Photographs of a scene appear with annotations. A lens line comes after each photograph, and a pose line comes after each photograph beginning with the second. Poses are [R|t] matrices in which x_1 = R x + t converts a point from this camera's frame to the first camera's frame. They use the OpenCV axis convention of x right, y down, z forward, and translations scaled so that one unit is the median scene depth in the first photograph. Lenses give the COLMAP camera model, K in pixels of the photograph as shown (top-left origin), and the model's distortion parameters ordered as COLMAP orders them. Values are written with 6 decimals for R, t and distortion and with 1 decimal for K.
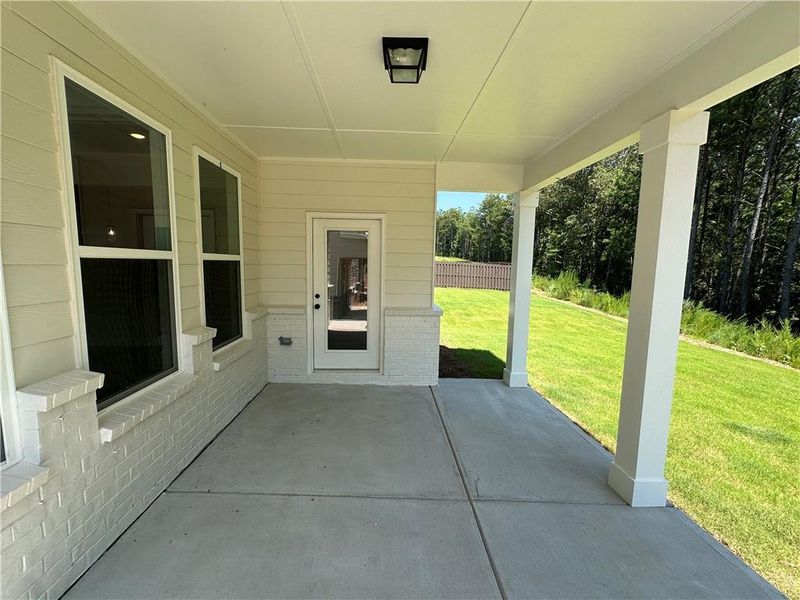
lens RADIAL K [[344.2, 0, 401.4], [0, 344.2, 303.6], [0, 0, 1]] dist [0.008863, 0.000968]
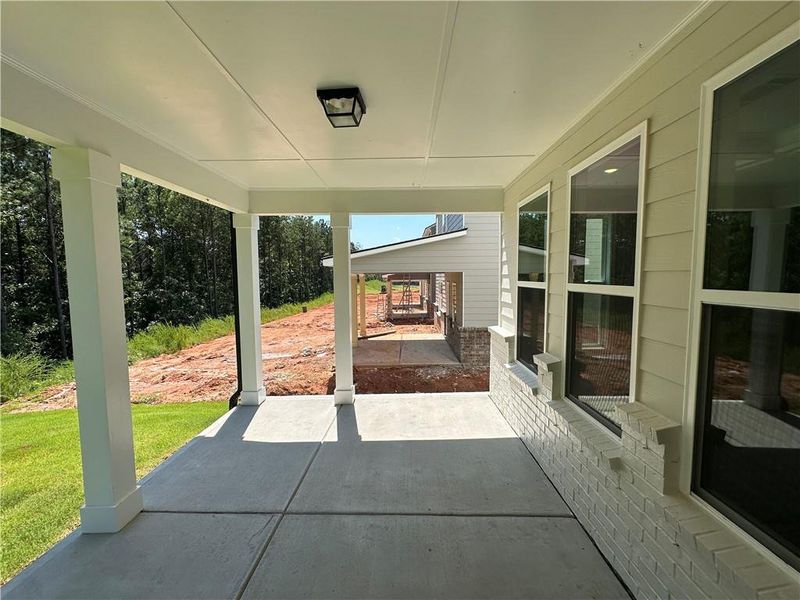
lens RADIAL K [[344.2, 0, 405.0], [0, 344.2, 306.3], [0, 0, 1]] dist [0.008863, 0.000968]
pose [[-0.997937, -0.028354, 0.057605, -0.218935], [-0.017607, 0.983663, 0.179156, -0.264057], [-0.061743, 0.177772, -0.982133, 1.891455]]
